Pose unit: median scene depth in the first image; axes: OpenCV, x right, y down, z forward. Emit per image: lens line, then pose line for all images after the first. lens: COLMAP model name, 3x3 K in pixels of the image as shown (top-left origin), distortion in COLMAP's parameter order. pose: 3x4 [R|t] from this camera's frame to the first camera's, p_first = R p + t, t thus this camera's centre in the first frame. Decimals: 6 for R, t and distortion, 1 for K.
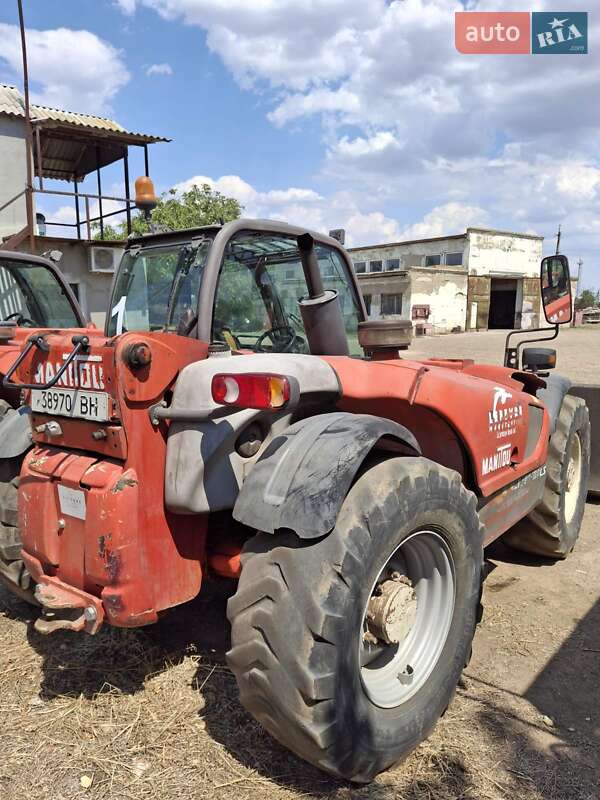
lens RADIAL K [[616.8, 0, 297.2], [0, 616.8, 396.7], [0, 0, 1]] dist [-0.005230, -0.019249]
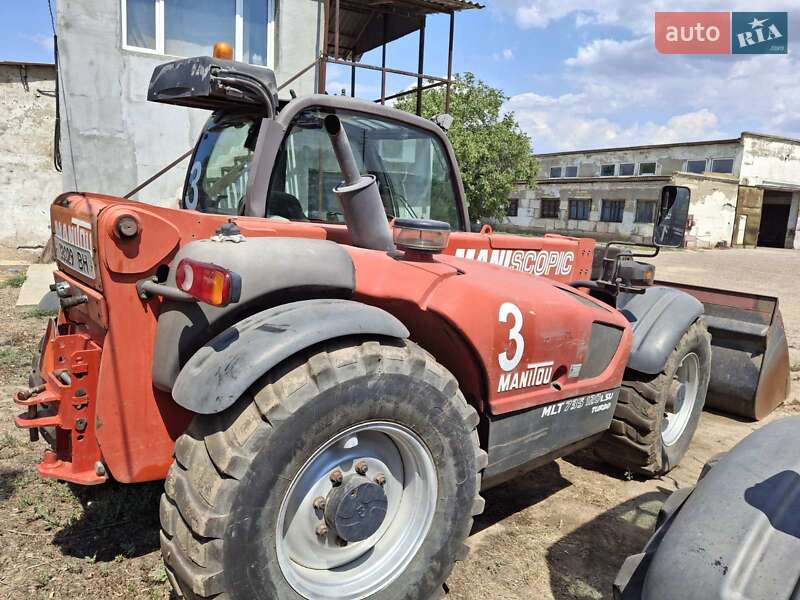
lens RADIAL K [[616.8, 0, 401.7], [0, 616.8, 300.4], [0, 0, 1]] dist [-0.005230, -0.019249]
pose [[0.981476, 0.084489, -0.171948, -0.103725], [-0.082753, 0.996421, 0.017250, -0.014362], [0.172790, -0.002702, 0.984955, 0.111150]]
